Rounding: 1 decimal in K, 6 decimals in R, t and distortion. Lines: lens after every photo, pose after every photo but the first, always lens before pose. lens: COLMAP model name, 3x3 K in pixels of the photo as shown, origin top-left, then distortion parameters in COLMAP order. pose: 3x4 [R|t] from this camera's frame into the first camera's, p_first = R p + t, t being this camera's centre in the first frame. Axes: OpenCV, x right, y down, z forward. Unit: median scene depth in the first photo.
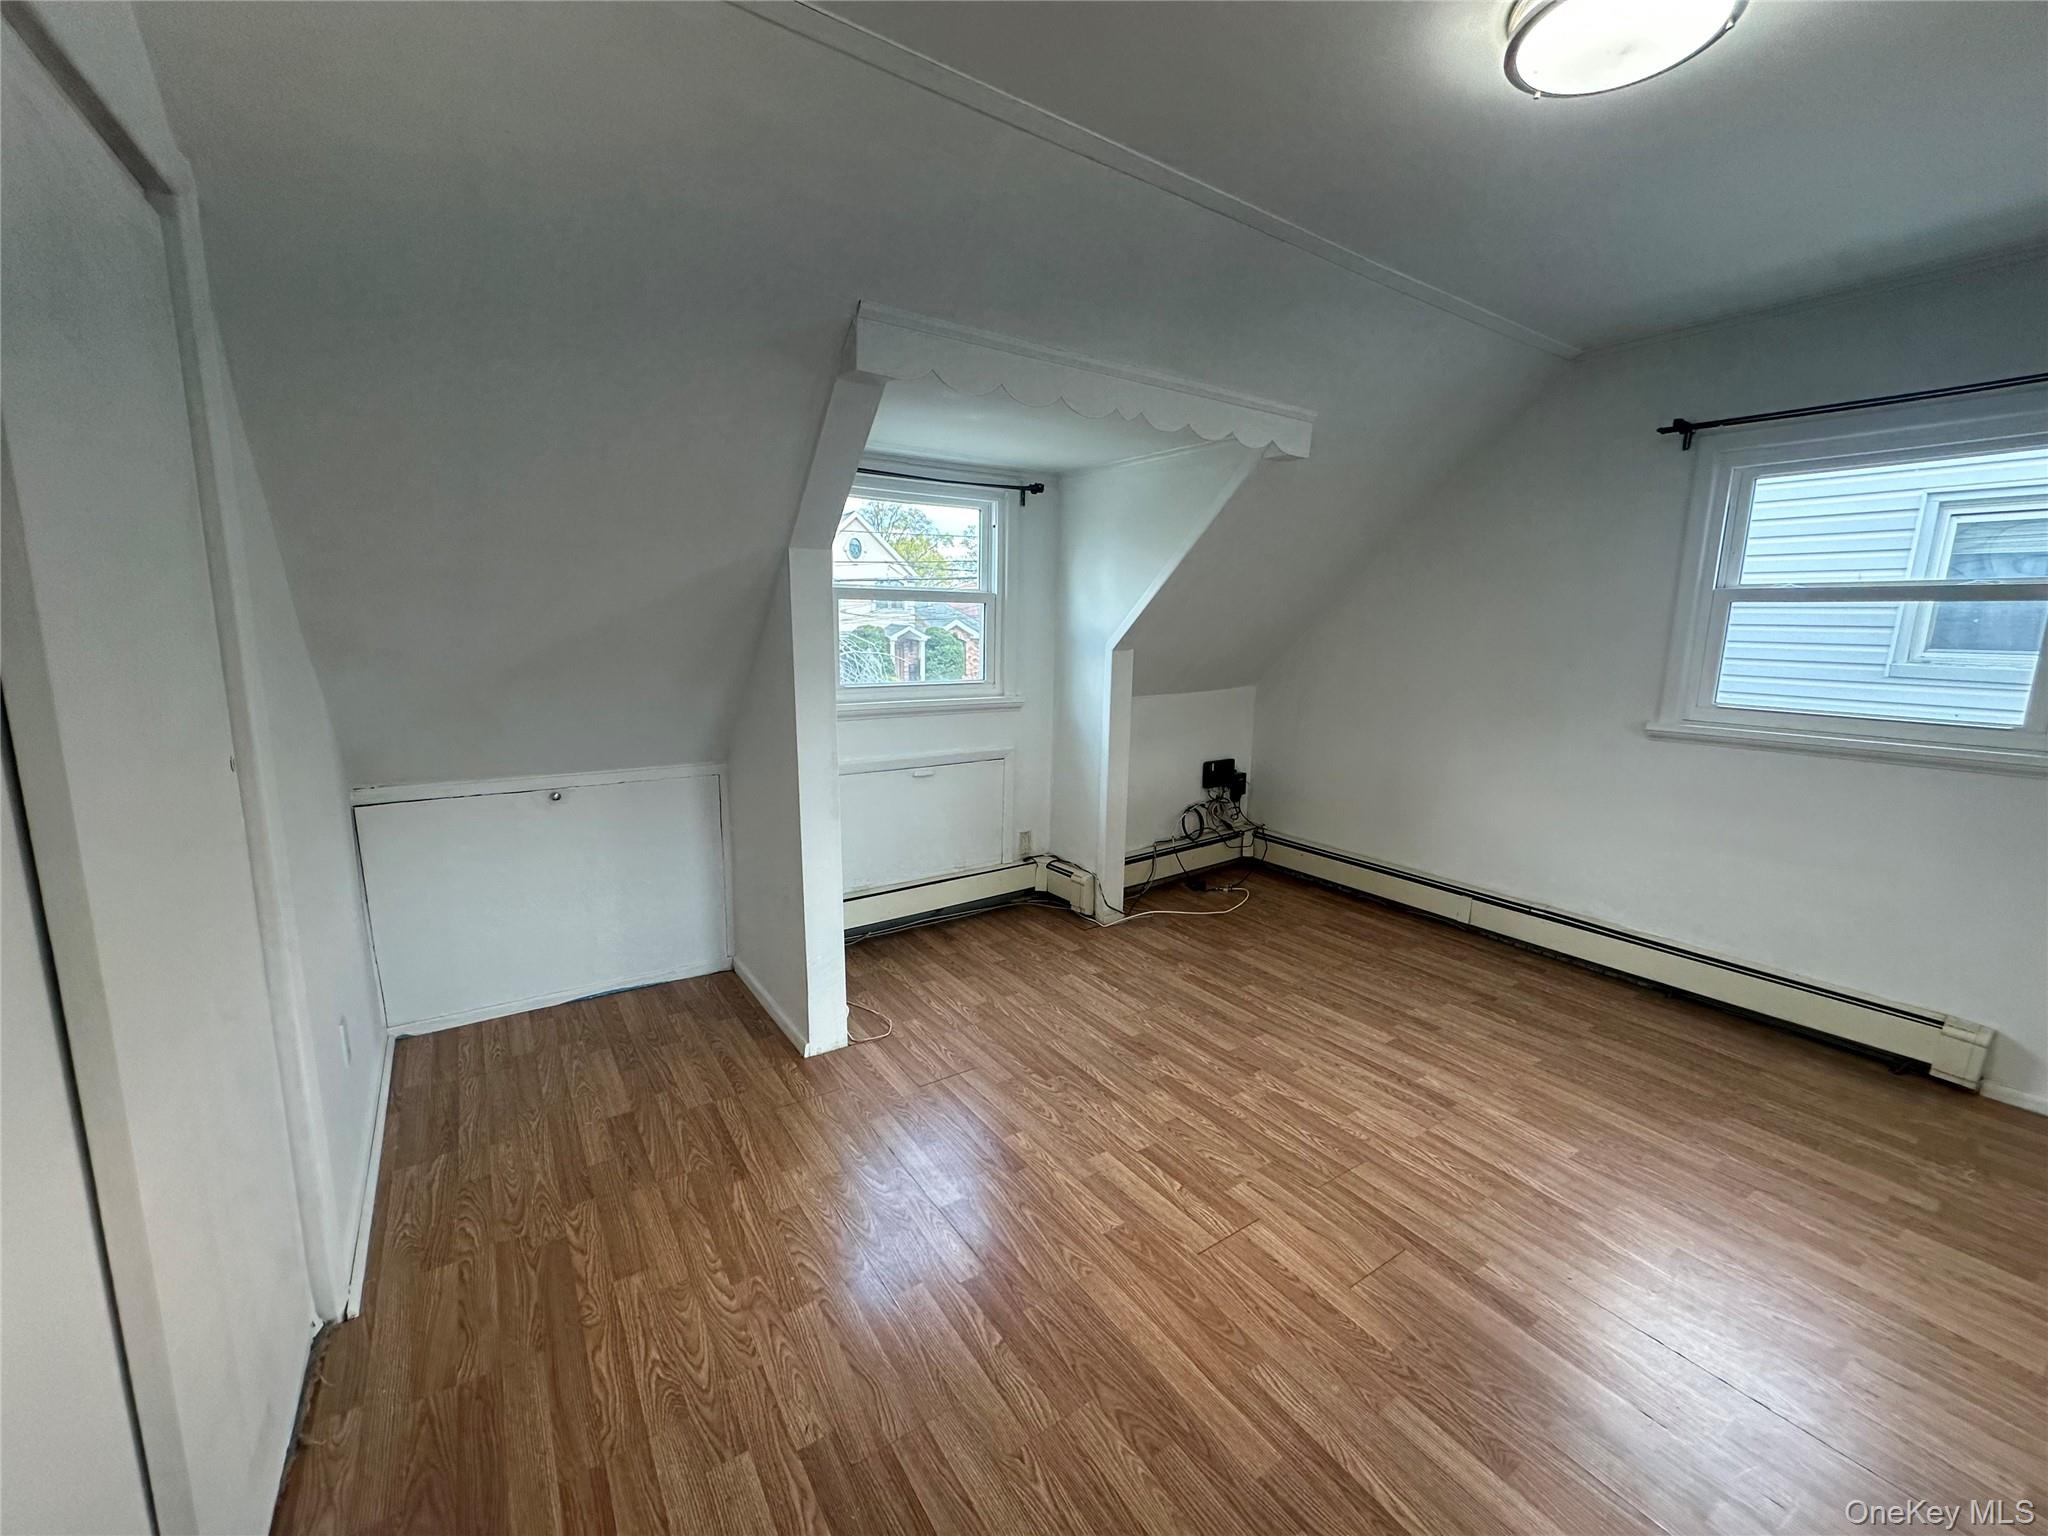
lens RADIAL K [[819.9, 0, 1021.2], [0, 819.9, 768.1], [0, 0, 1]] dist [-0.001234, 0.000568]
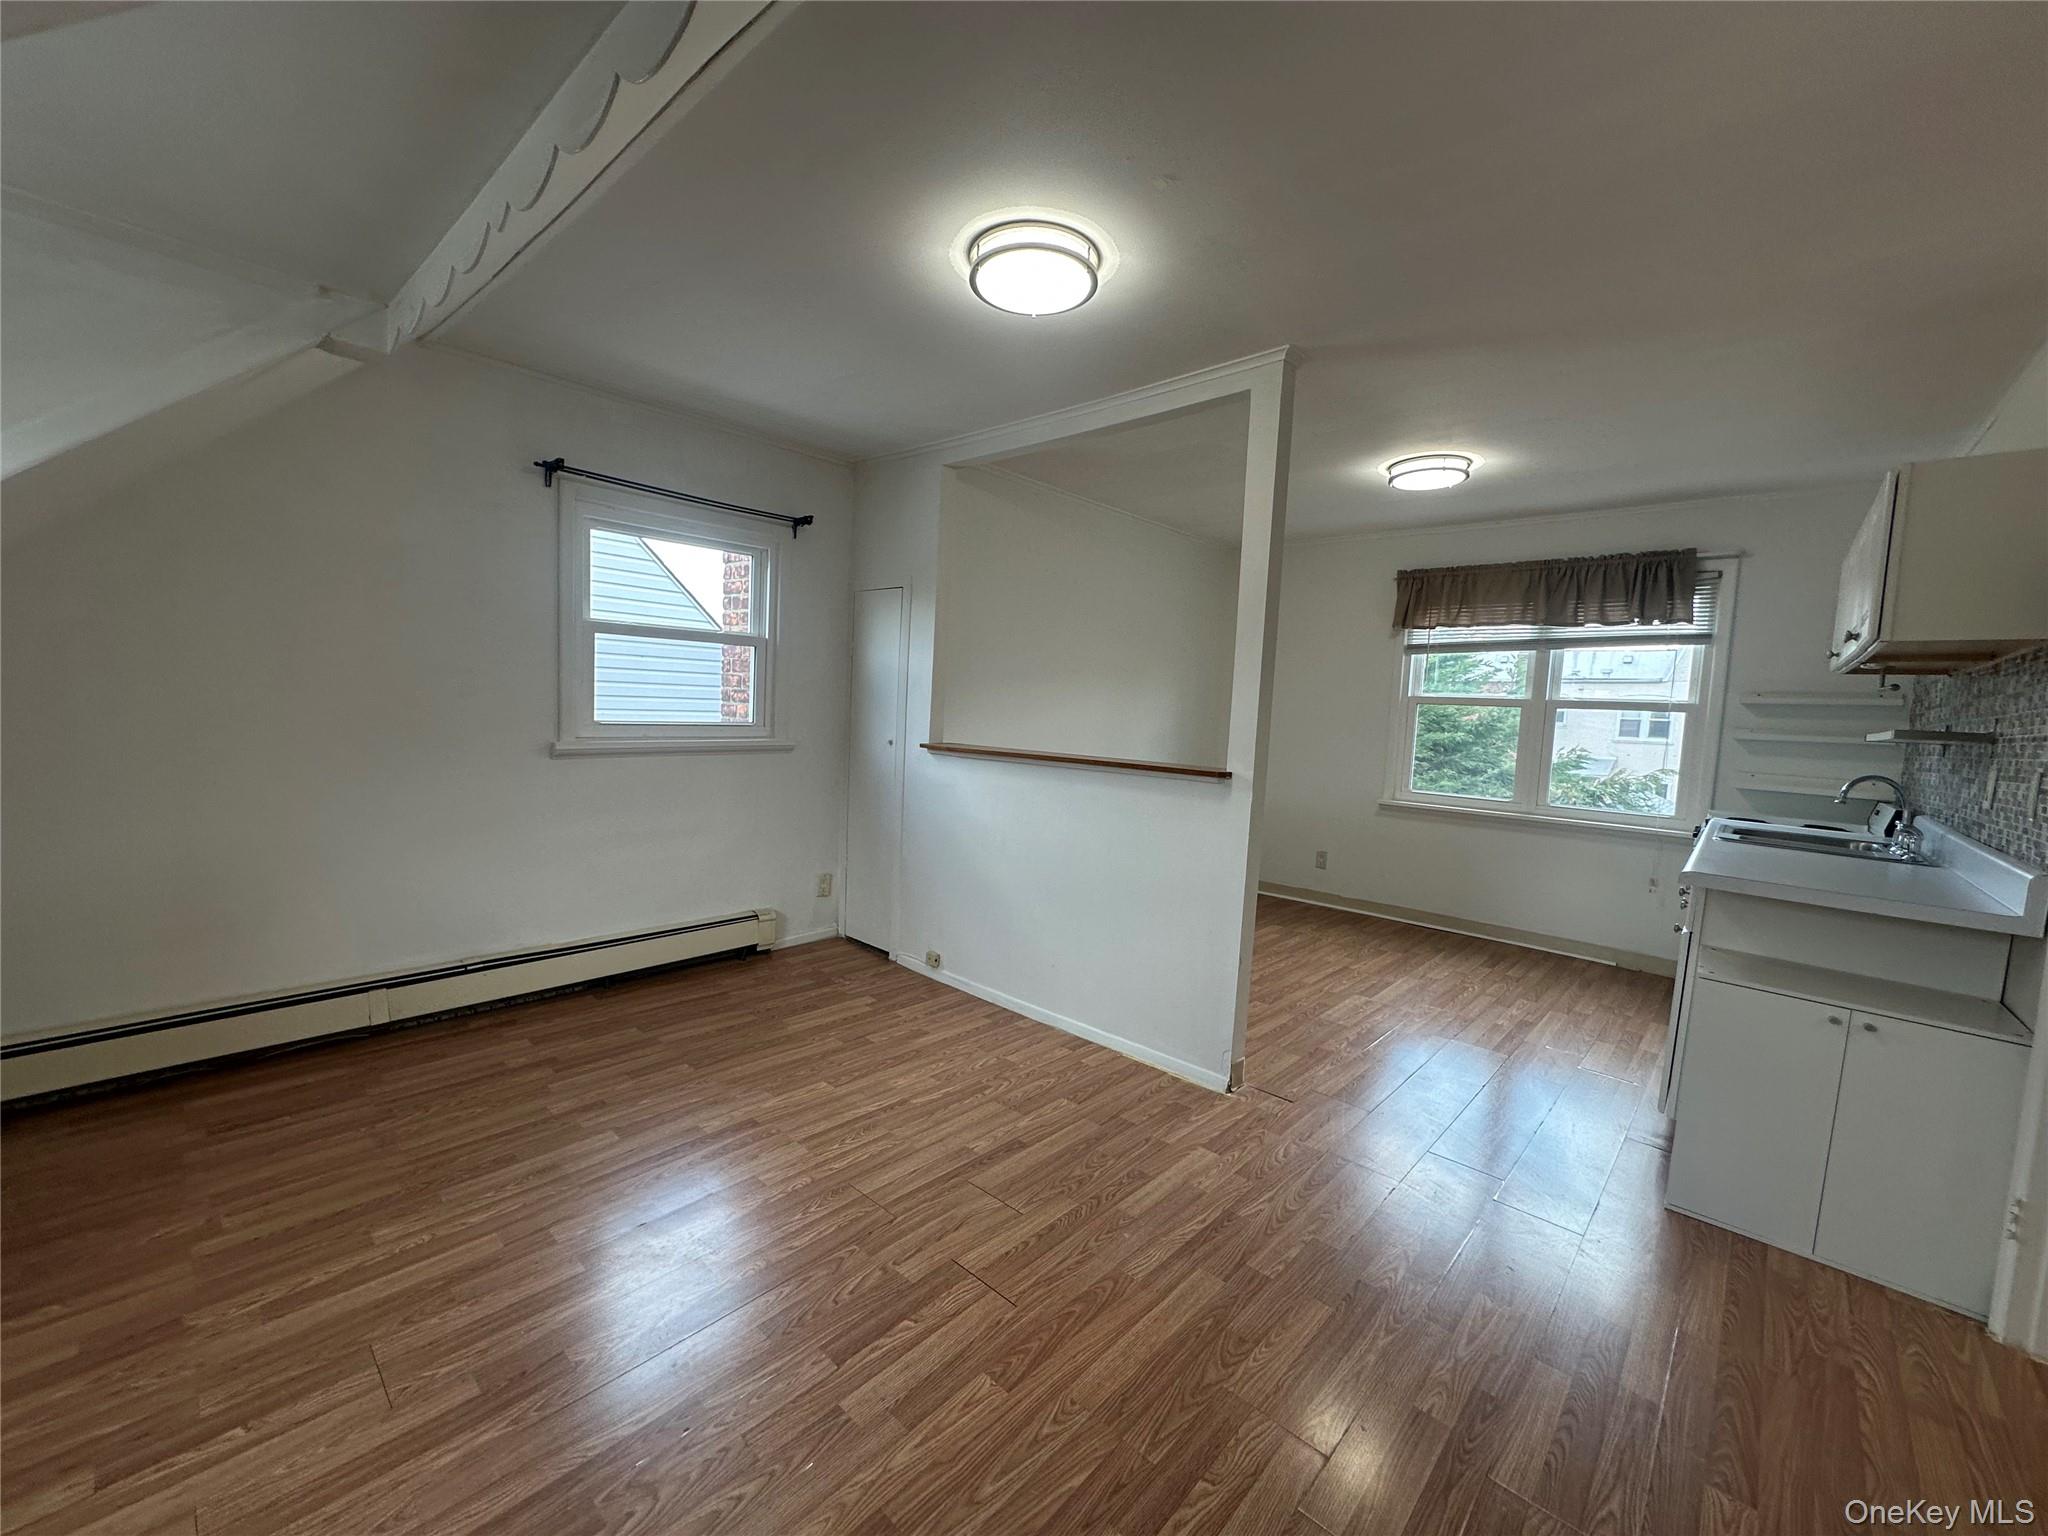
lens RADIAL K [[819.9, 0, 1021.2], [0, 819.9, 768.1], [0, 0, 1]] dist [-0.001234, 0.000568]
pose [[-0.228094, -0.101507, 0.968333, -0.441516], [0.128655, 0.982687, 0.133317, -0.100693], [-0.965102, 0.154990, -0.211086, 0.754953]]
